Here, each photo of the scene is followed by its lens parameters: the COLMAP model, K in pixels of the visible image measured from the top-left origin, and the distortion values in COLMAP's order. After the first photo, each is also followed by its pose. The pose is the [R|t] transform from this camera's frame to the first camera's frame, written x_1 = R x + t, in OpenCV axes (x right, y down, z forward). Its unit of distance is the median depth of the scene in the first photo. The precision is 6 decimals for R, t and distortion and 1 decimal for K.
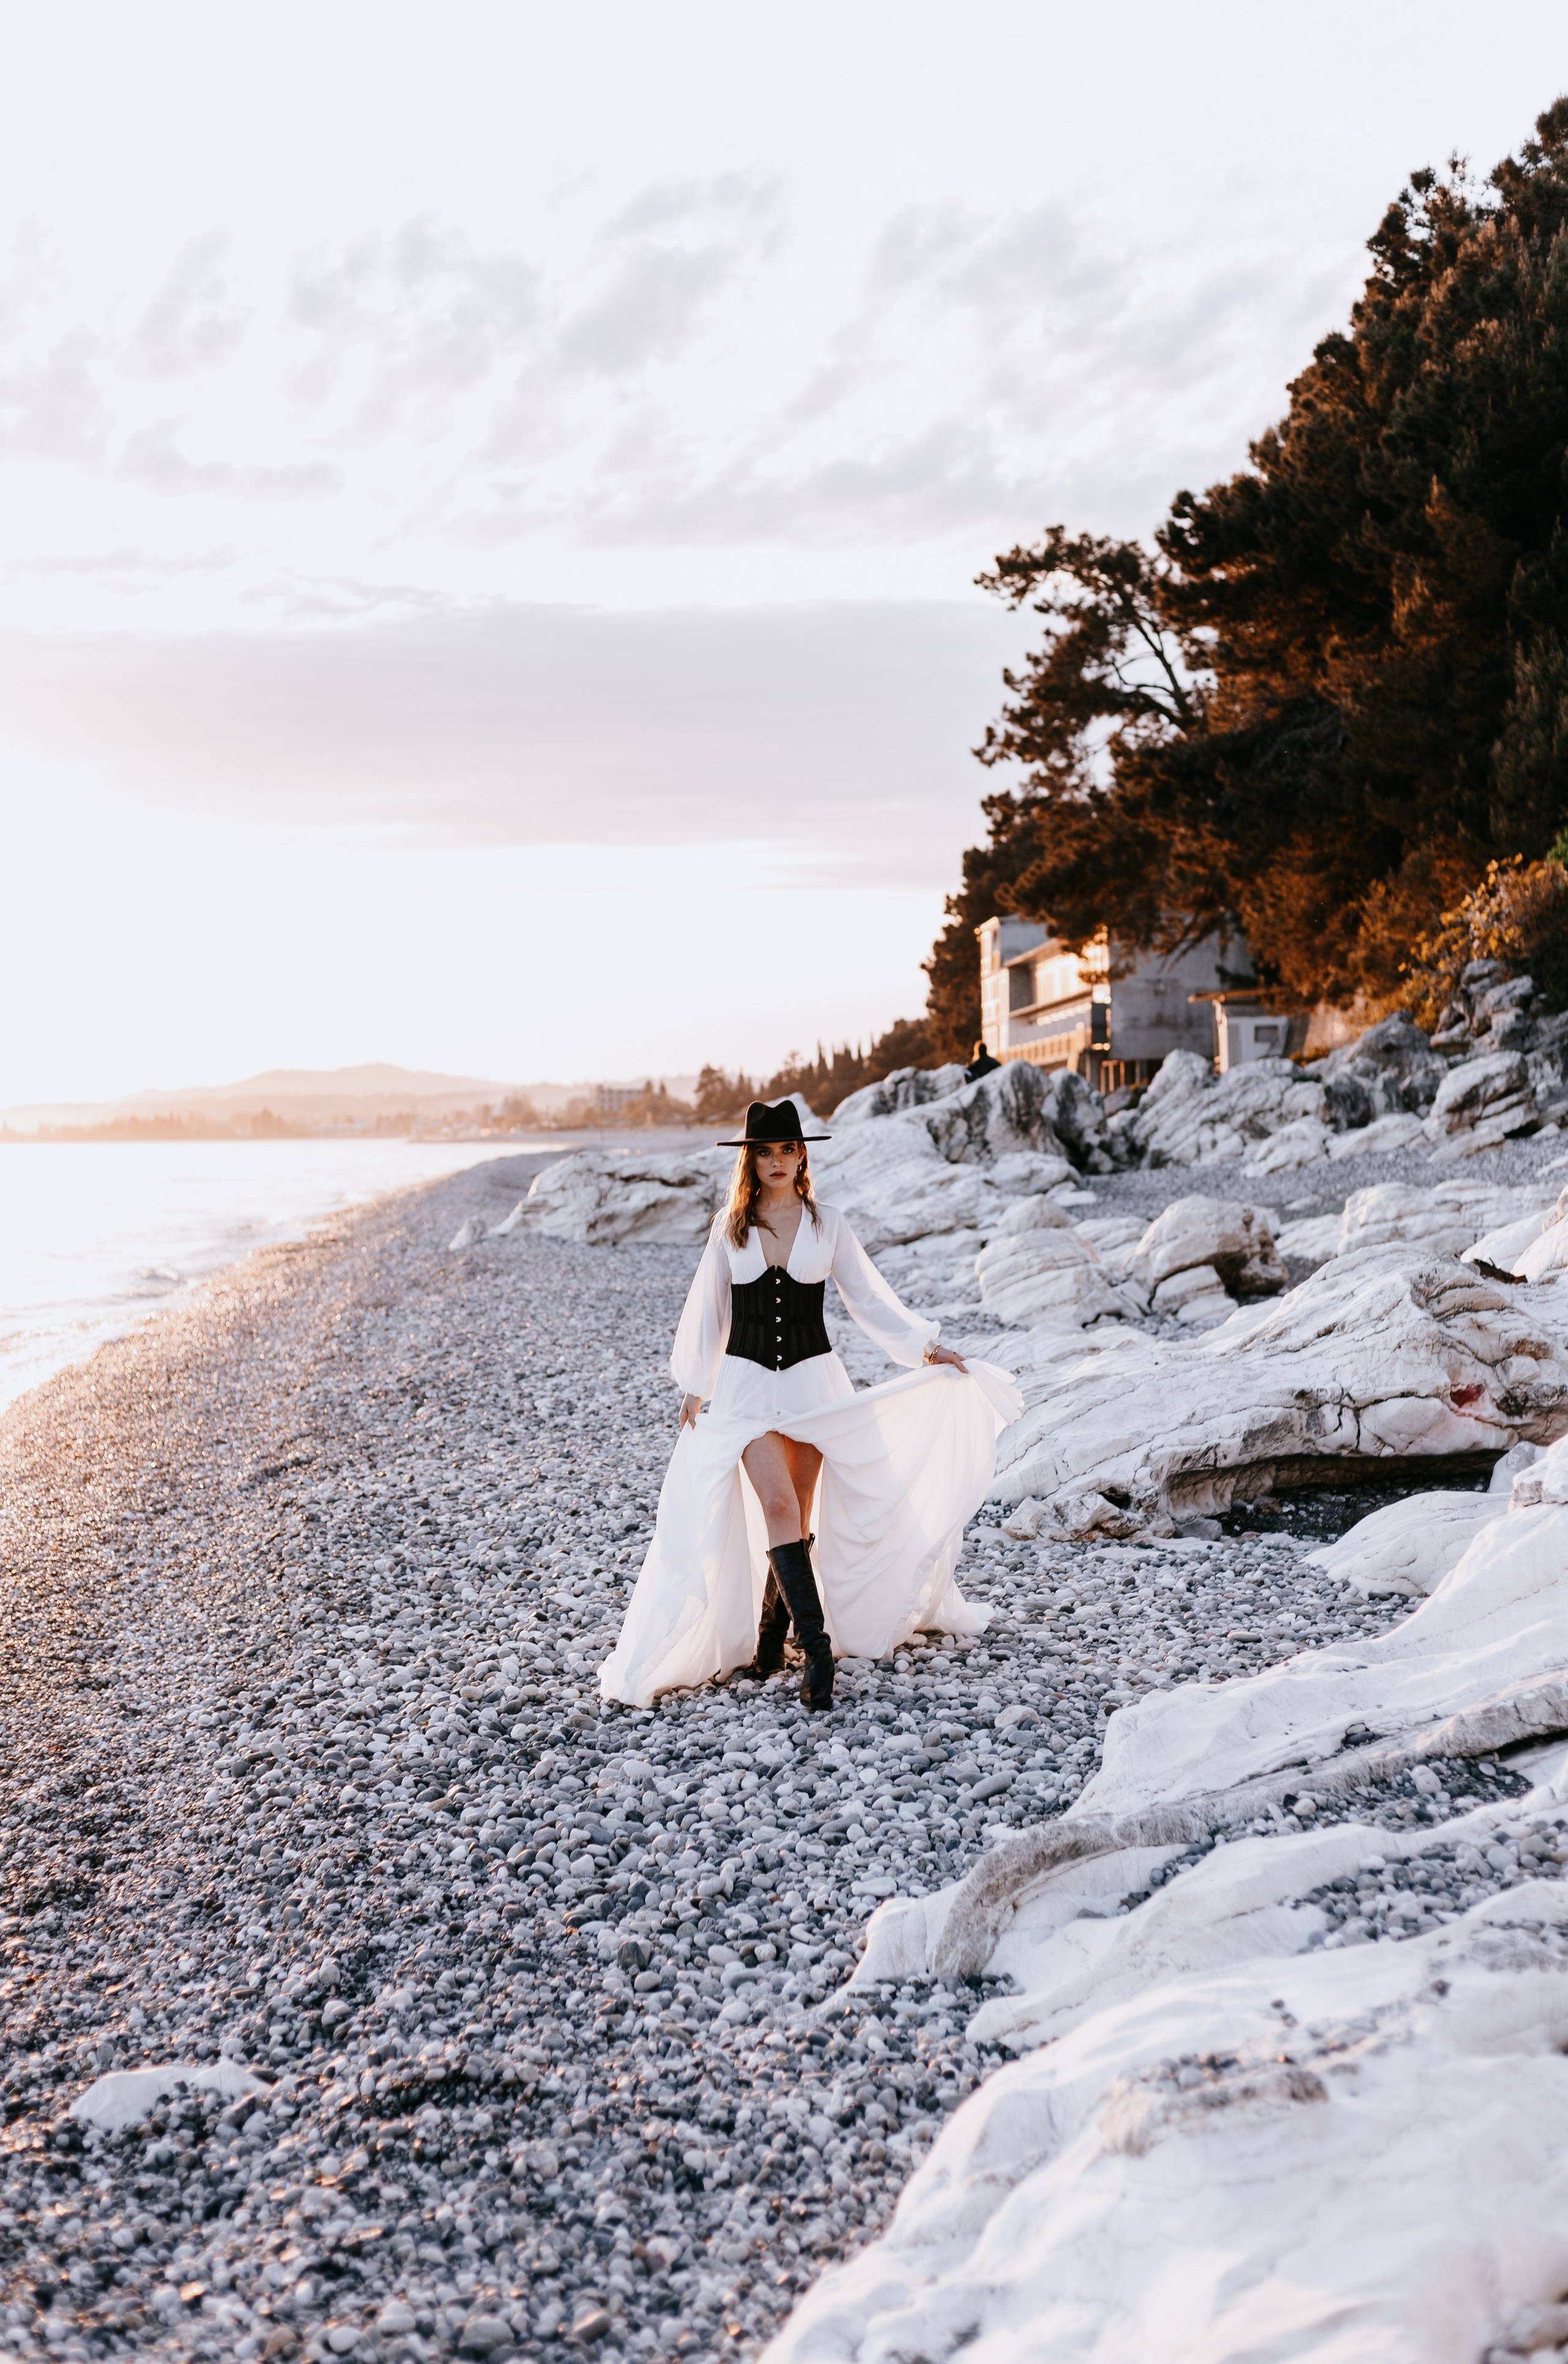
lens RADIAL K [[3393.4, 0, 766.9], [0, 3393.4, 1152.6], [0, 0, 1]] dist [0.000178, 0.041737]
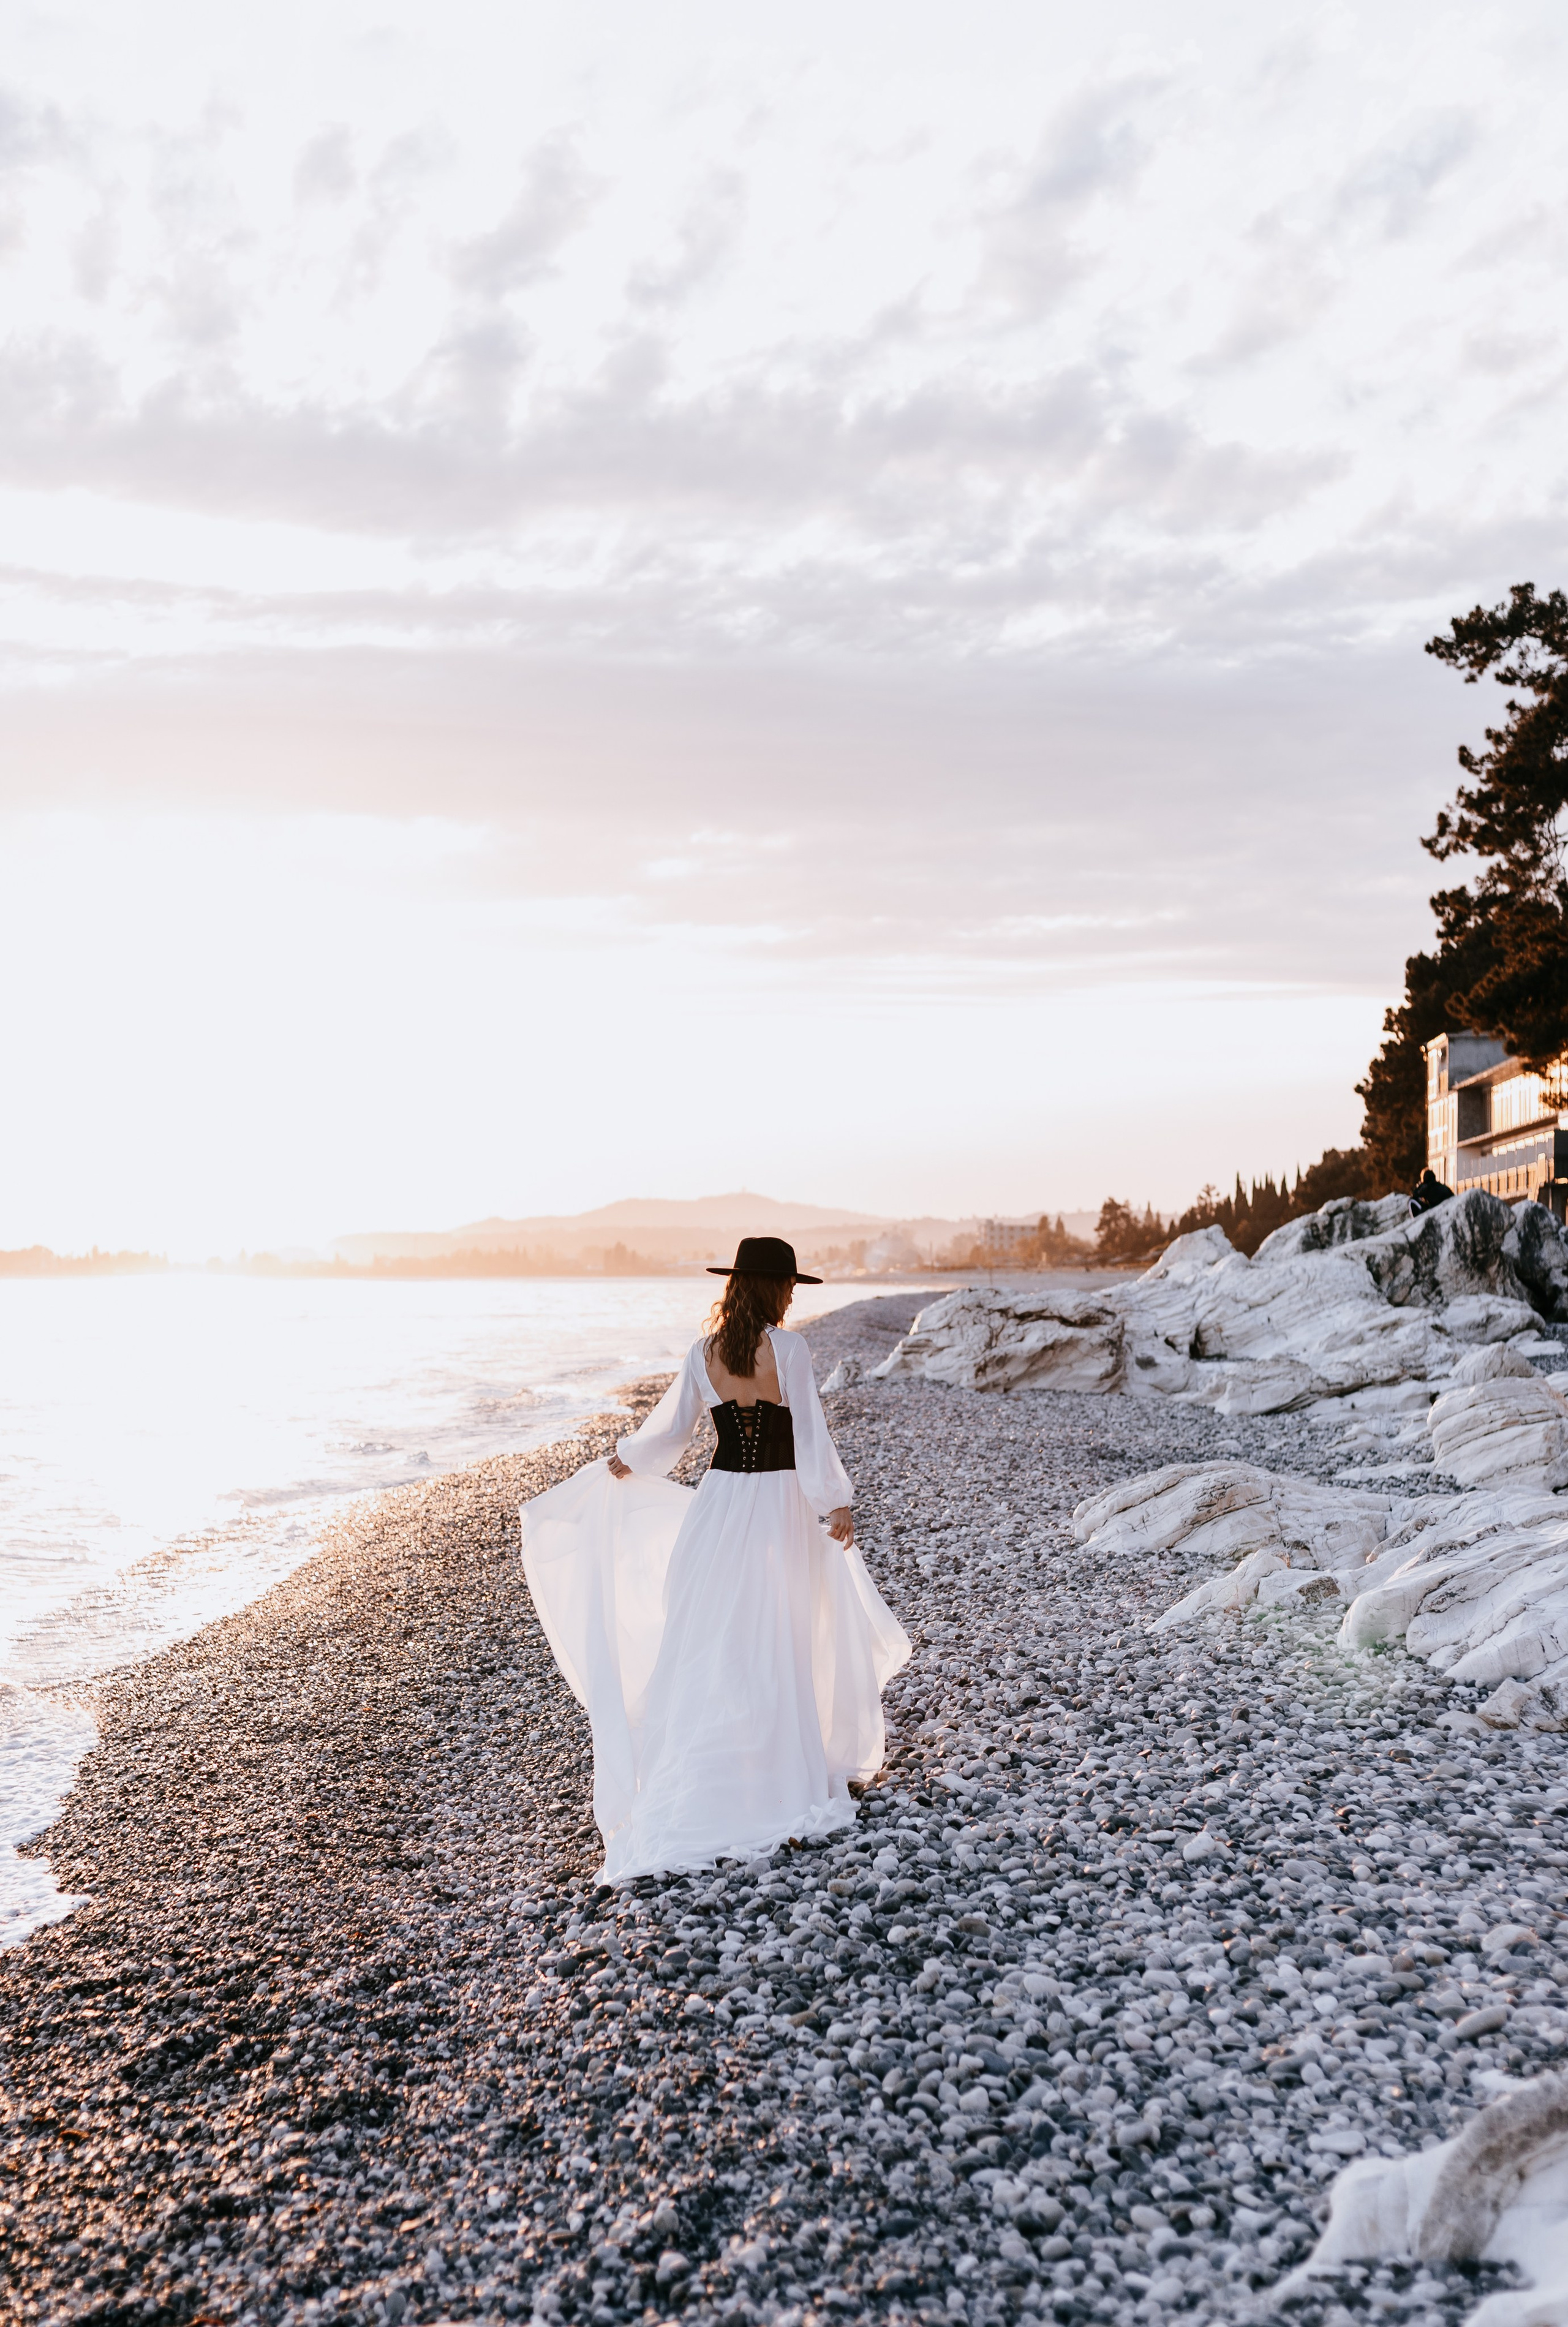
lens RADIAL K [[3783.2, 0, 715.7], [0, 3783.2, 1280.7], [0, 0, 1]] dist [0.019489, 0.024794]
pose [[0.992566, 0.015232, -0.120749, -0.008294], [-0.015747, 0.999871, -0.003313, 0.014961], [0.120683, 0.005190, 0.992678, 0.076687]]
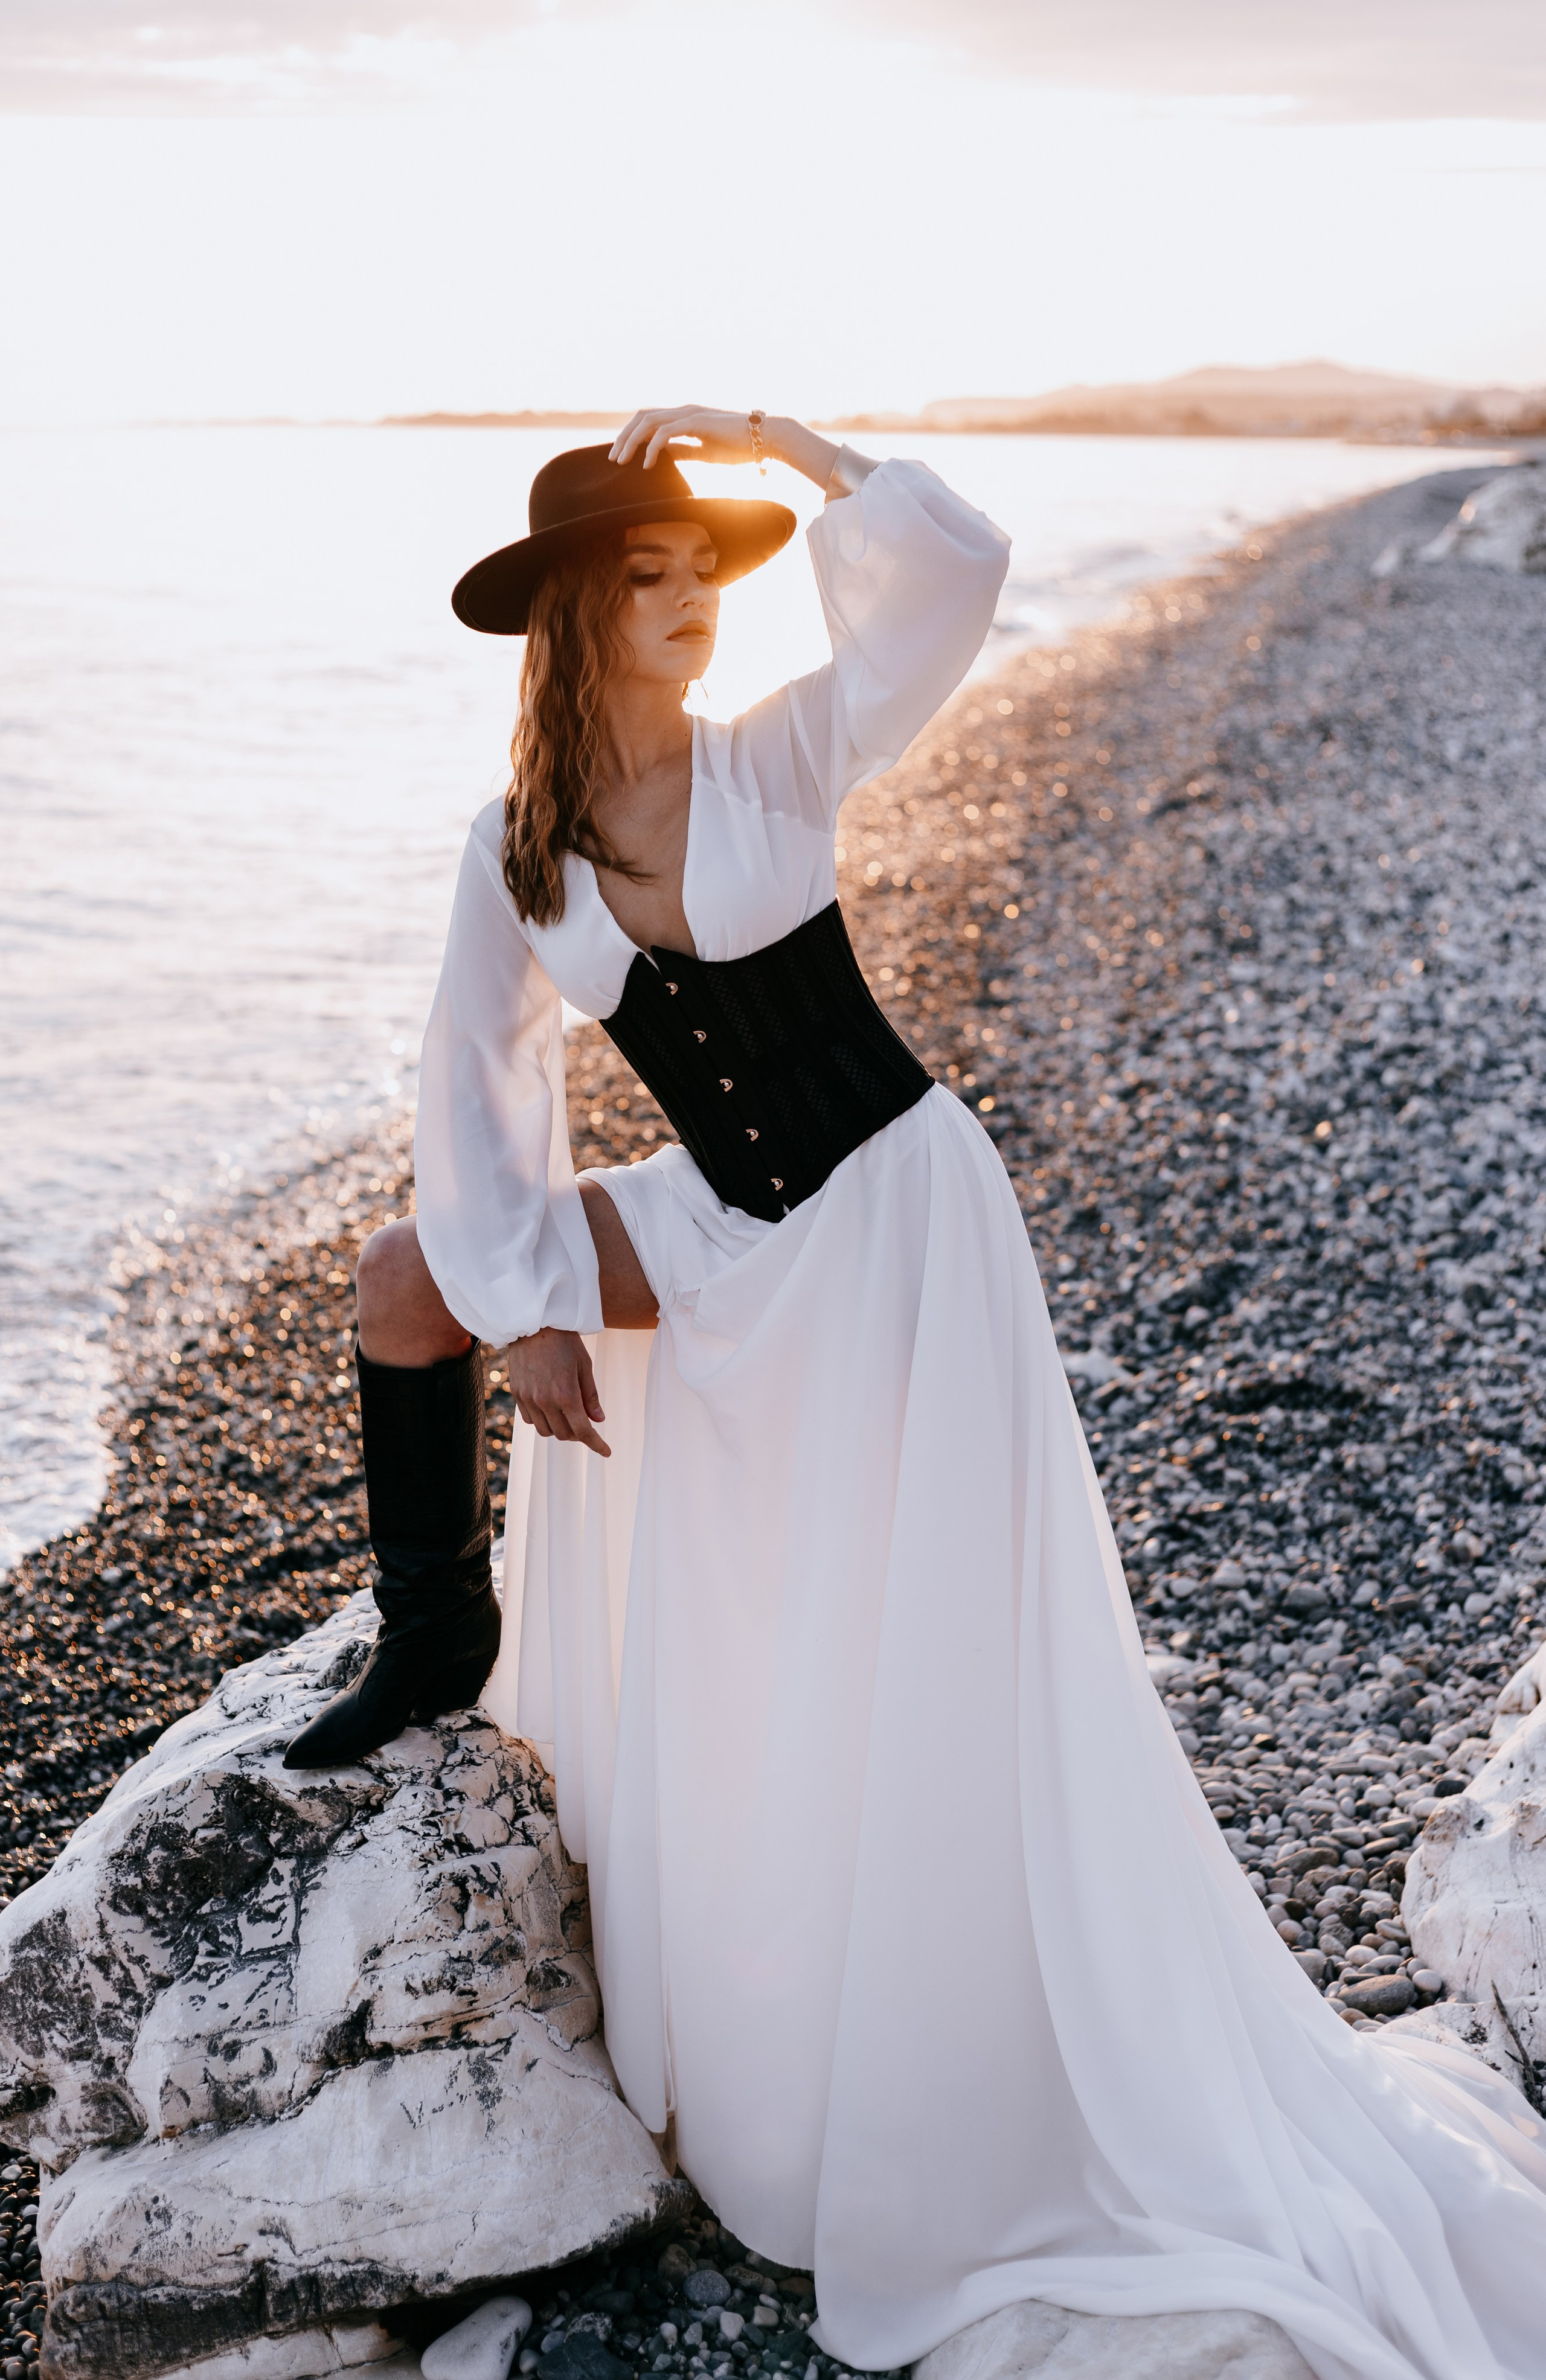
lens RADIAL K [[3499.7, 0, 751.1], [0, 3499.7, 1196.5], [0, 0, 1]] dist [0.003127, 0.011991]
pose [[0.963564, 0.081520, -0.254751, 0.016075], [-0.026772, 0.977035, 0.211388, -0.018110], [0.266133, -0.196866, 0.943619, -0.084483]]
